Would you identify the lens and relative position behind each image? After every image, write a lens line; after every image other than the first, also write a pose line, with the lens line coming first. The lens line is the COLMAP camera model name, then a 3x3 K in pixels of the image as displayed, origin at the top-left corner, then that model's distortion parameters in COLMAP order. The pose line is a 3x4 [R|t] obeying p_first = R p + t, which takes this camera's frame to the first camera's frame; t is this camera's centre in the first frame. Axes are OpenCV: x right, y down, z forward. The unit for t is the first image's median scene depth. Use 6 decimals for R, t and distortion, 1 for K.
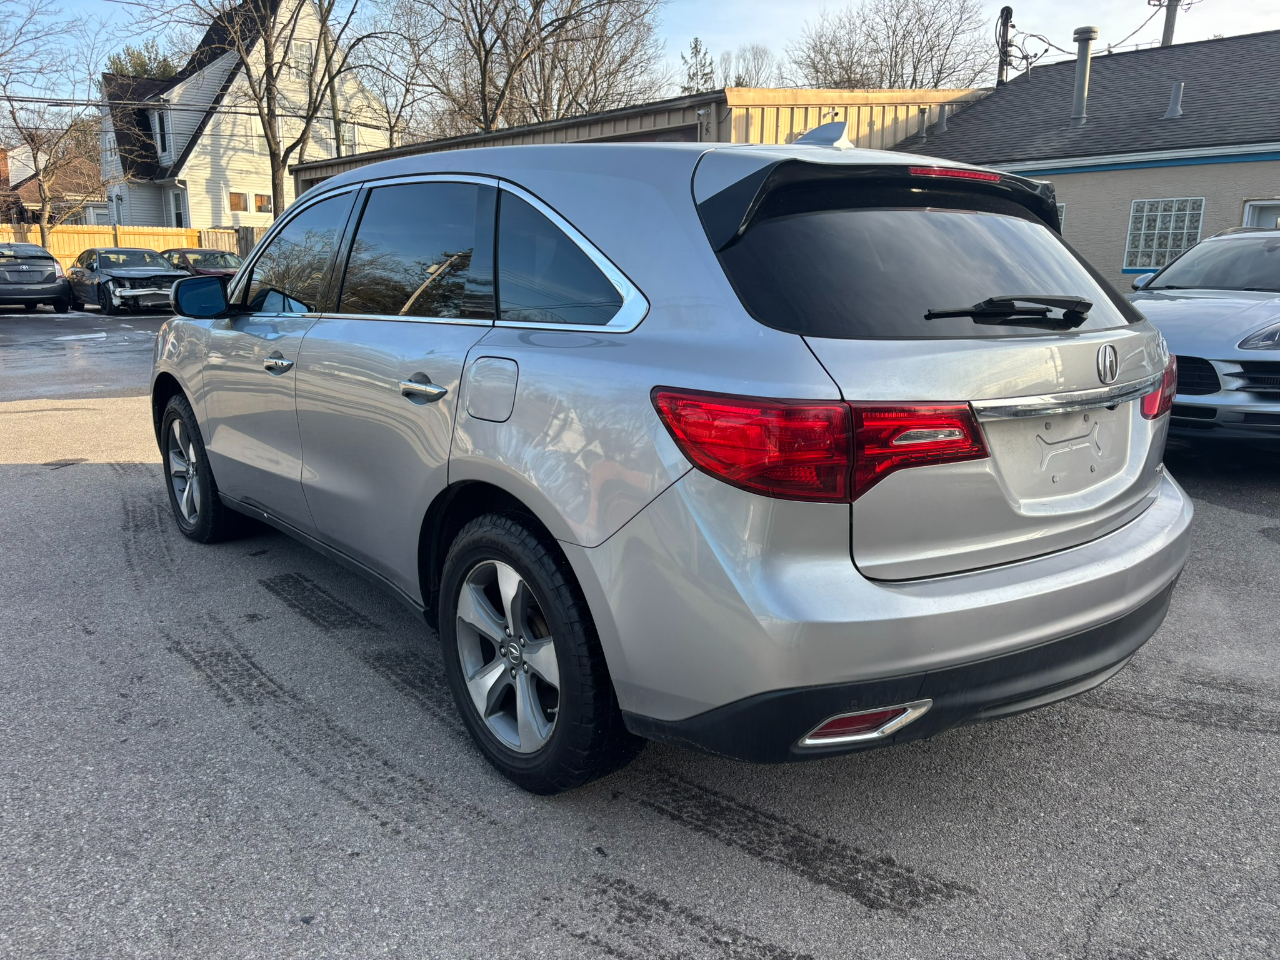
lens RADIAL K [[1010.4, 0, 627.8], [0, 1010.4, 485.1], [0, 0, 1]] dist [0.044282, -0.053548]
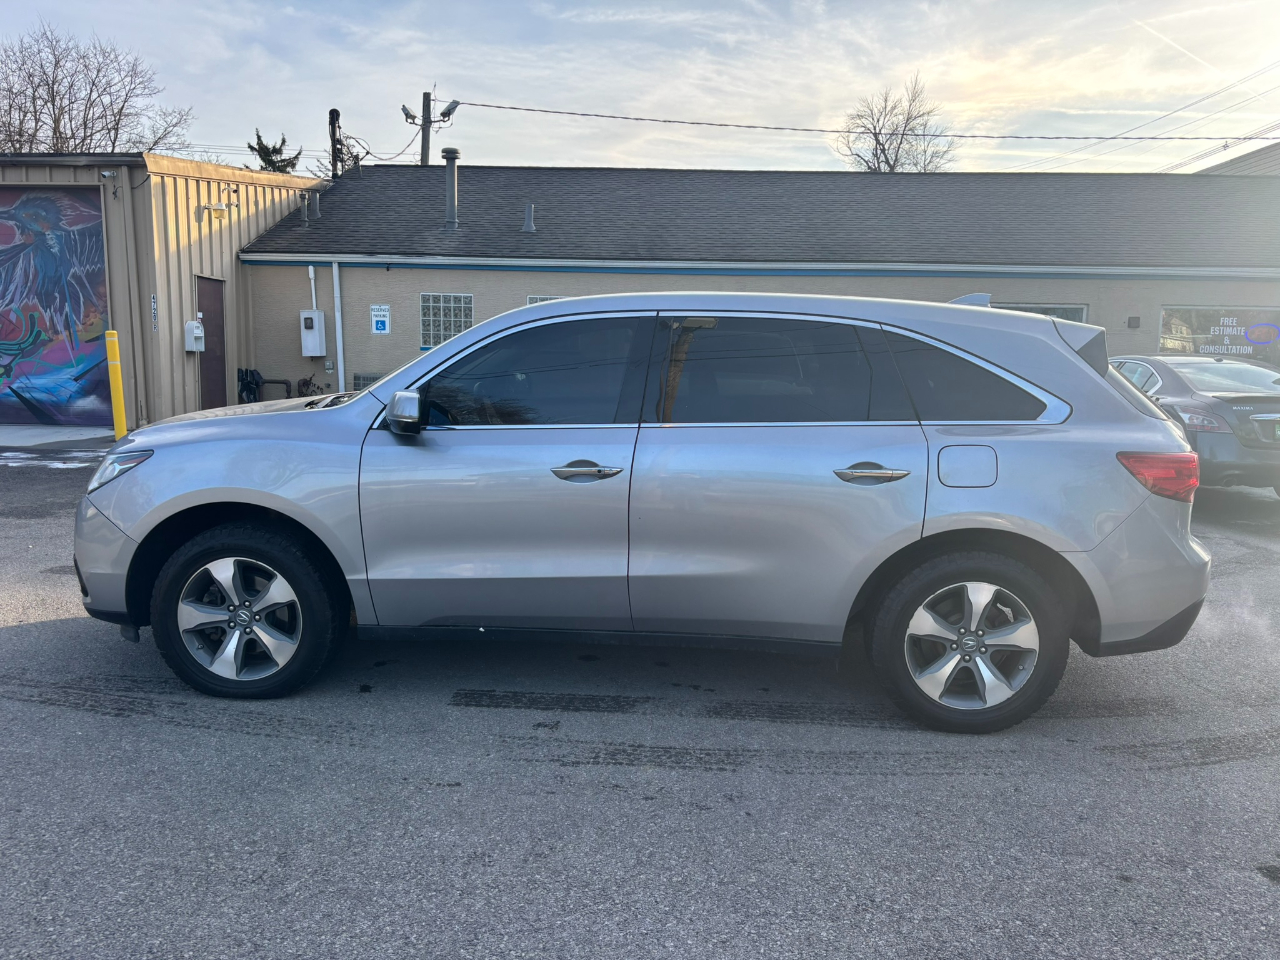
lens RADIAL K [[1010.4, 0, 669.2], [0, 1010.4, 473.9], [0, 0, 1]] dist [0.044282, -0.053548]
pose [[0.654659, -0.093324, 0.750141, -0.945805], [0.146403, 0.989214, -0.004701, -0.086830], [-0.741612, 0.112900, 0.661261, 0.203495]]
